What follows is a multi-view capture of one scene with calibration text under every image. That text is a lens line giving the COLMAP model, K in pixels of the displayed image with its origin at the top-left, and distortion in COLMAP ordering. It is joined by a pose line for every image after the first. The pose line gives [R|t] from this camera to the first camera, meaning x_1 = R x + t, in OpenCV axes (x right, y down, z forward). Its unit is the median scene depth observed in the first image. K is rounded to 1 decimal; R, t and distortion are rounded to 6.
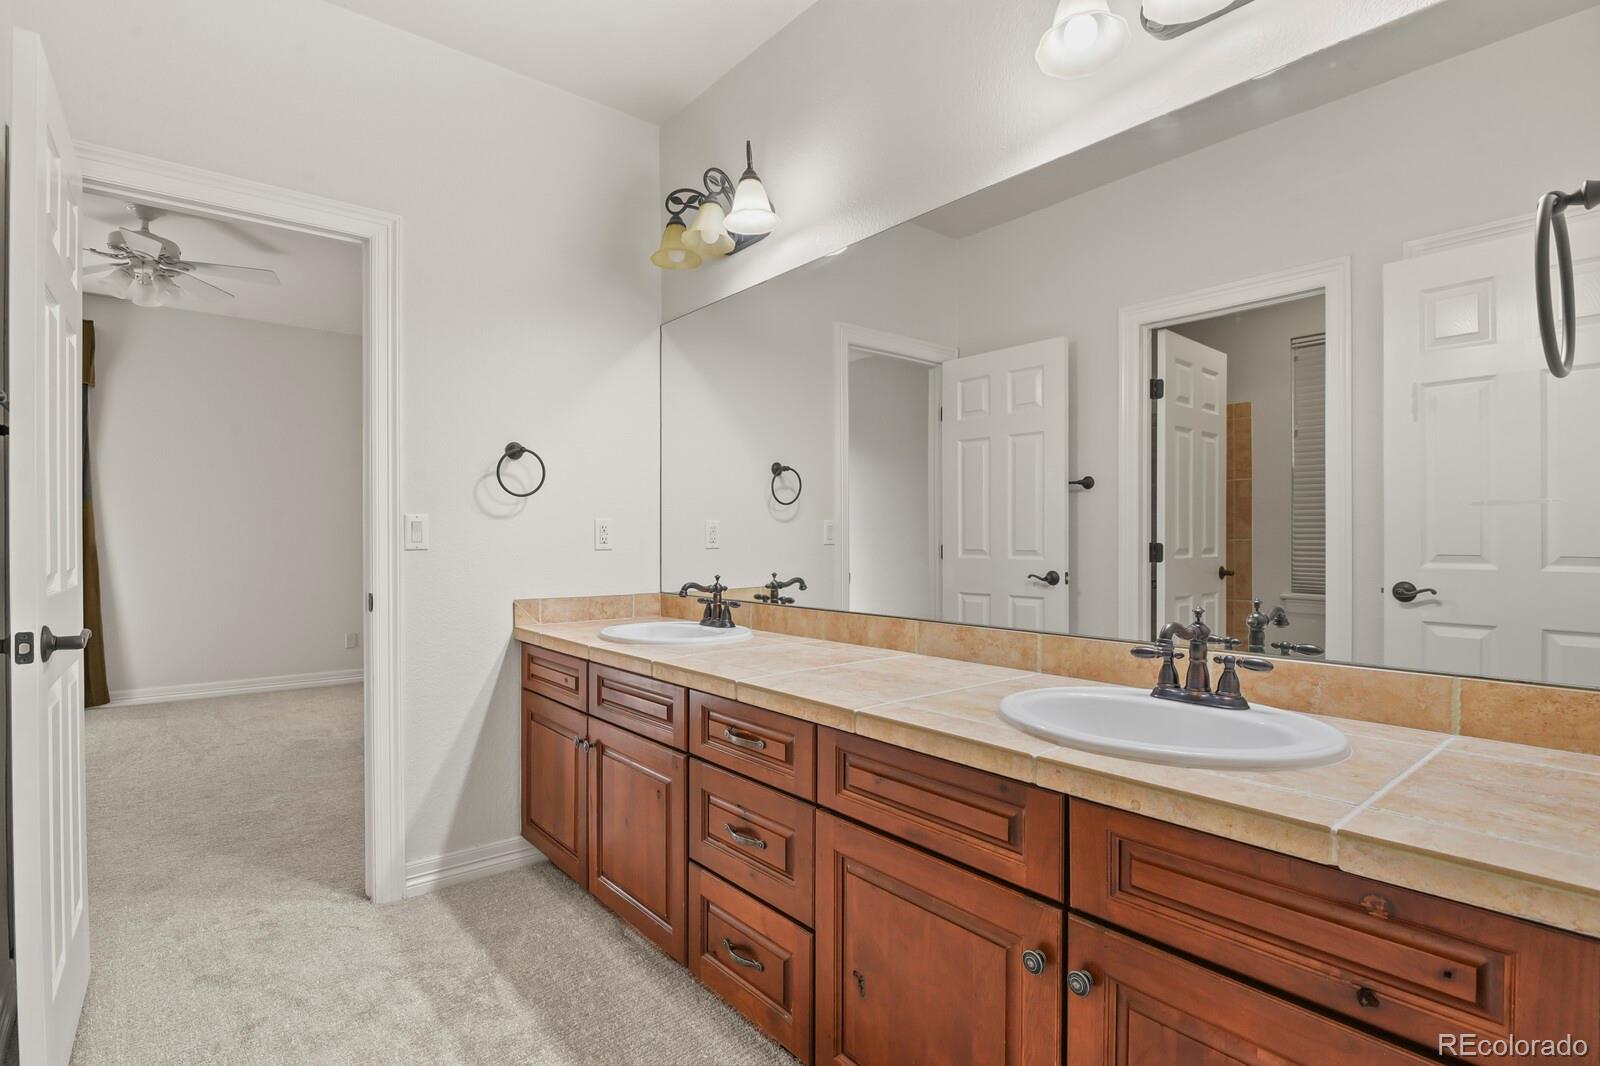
lens RADIAL K [[769.0, 0, 799.8], [0, 769.0, 537.5], [0, 0, 1]] dist [-0.014848, -0.000488]
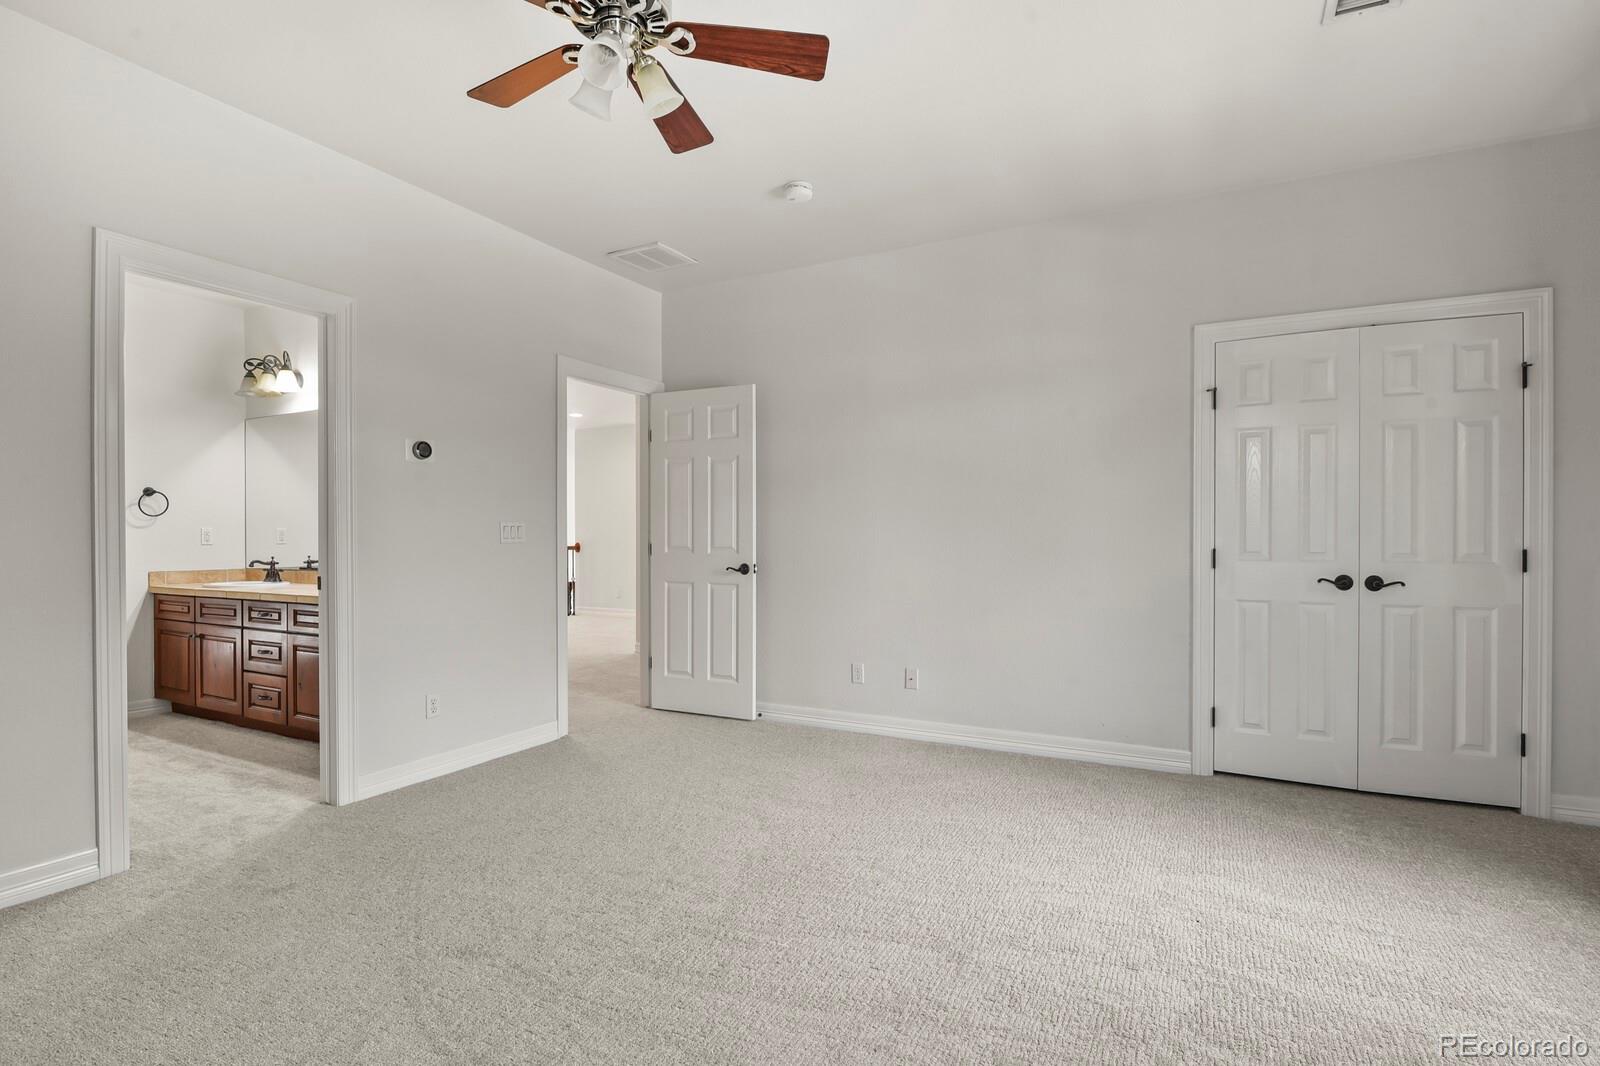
lens RADIAL K [[769.0, 0, 796.8], [0, 769.0, 534.2], [0, 0, 1]] dist [-0.014848, -0.000488]
pose [[0.928174, -0.002743, 0.372136, 0.416465], [0.000989, 0.999987, 0.004906, -0.017783], [-0.372145, -0.004185, 0.928165, -1.348986]]
